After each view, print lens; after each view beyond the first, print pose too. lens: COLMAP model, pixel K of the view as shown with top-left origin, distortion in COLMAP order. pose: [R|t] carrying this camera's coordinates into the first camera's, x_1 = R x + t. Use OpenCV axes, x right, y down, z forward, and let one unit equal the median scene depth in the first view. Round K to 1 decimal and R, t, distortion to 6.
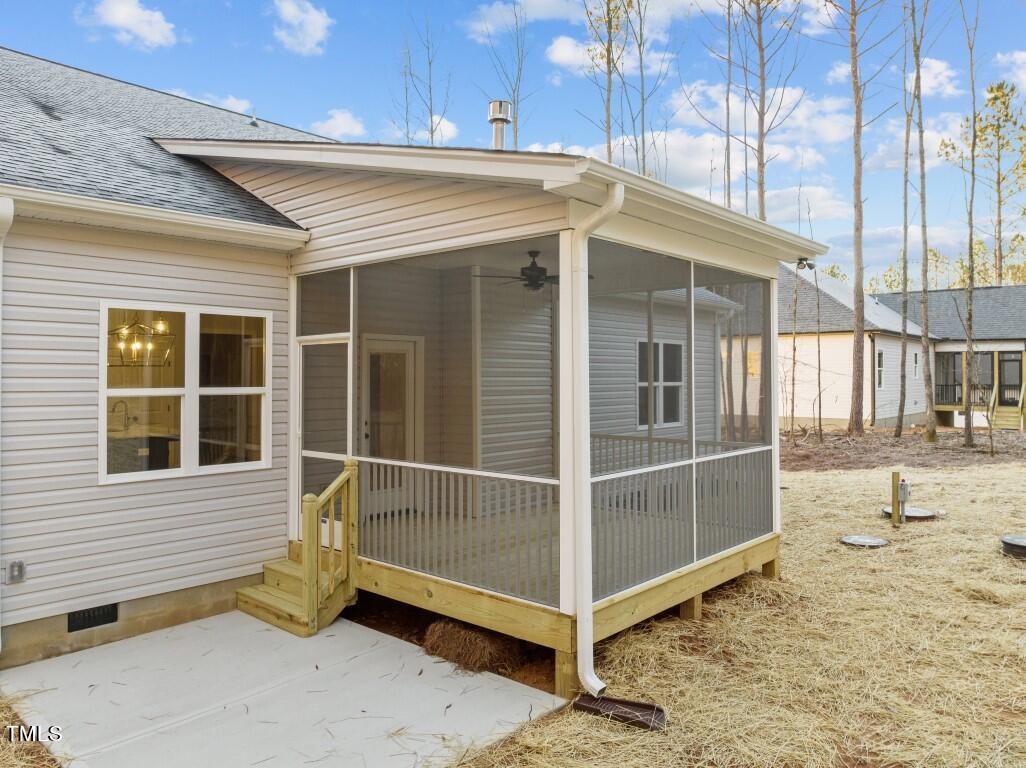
lens RADIAL K [[741.3, 0, 519.3], [0, 741.3, 364.0], [0, 0, 1]] dist [-0.032528, -0.007708]
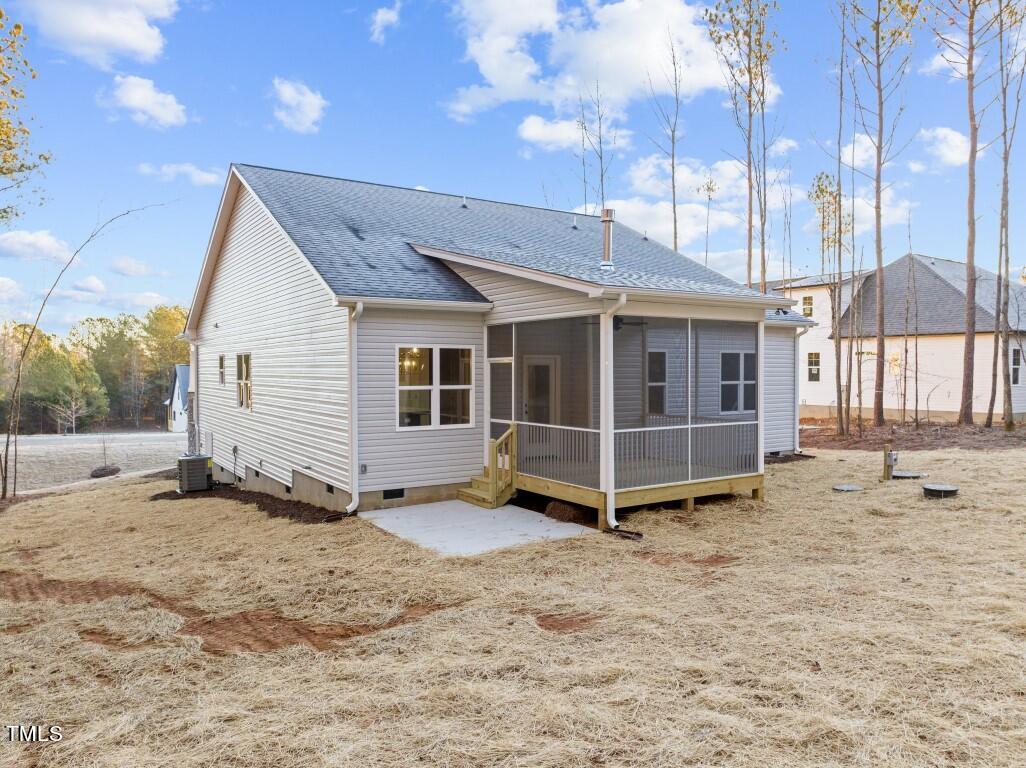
lens RADIAL K [[741.3, 0, 512.0], [0, 741.3, 376.6], [0, 0, 1]] dist [-0.032528, -0.007708]
pose [[0.959268, 0.001228, -0.282496, 0.313548], [0.006438, 0.999636, 0.026208, -0.042508], [0.282426, -0.026959, 0.958910, -0.850596]]
